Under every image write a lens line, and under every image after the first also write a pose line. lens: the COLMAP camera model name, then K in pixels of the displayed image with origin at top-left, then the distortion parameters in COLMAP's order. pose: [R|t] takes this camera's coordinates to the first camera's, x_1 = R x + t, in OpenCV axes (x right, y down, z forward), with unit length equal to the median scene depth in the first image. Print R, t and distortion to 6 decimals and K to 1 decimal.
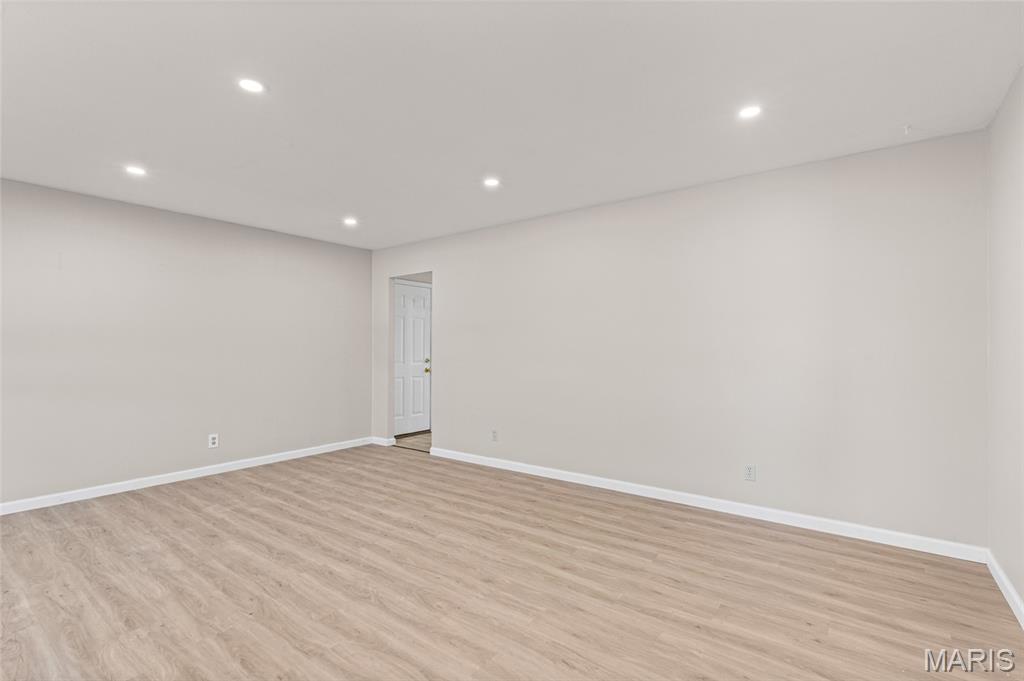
lens RADIAL K [[465.2, 0, 518.3], [0, 465.2, 341.6], [0, 0, 1]] dist [-0.003420, 0.000088]
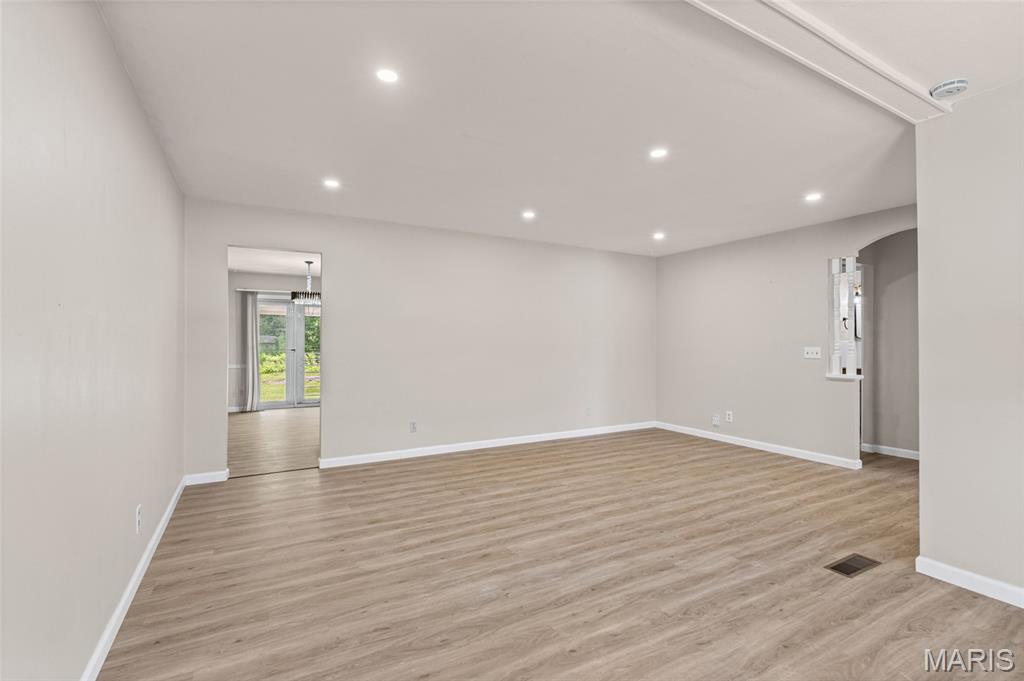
lens RADIAL K [[465.2, 0, 512.1], [0, 465.2, 341.8], [0, 0, 1]] dist [-0.003420, 0.000088]
pose [[0.405669, 0.003495, 0.914014, -1.407385], [-0.013331, 0.999909, 0.002093, 0.010783], [-0.913923, -0.013034, 0.405678, 0.586102]]
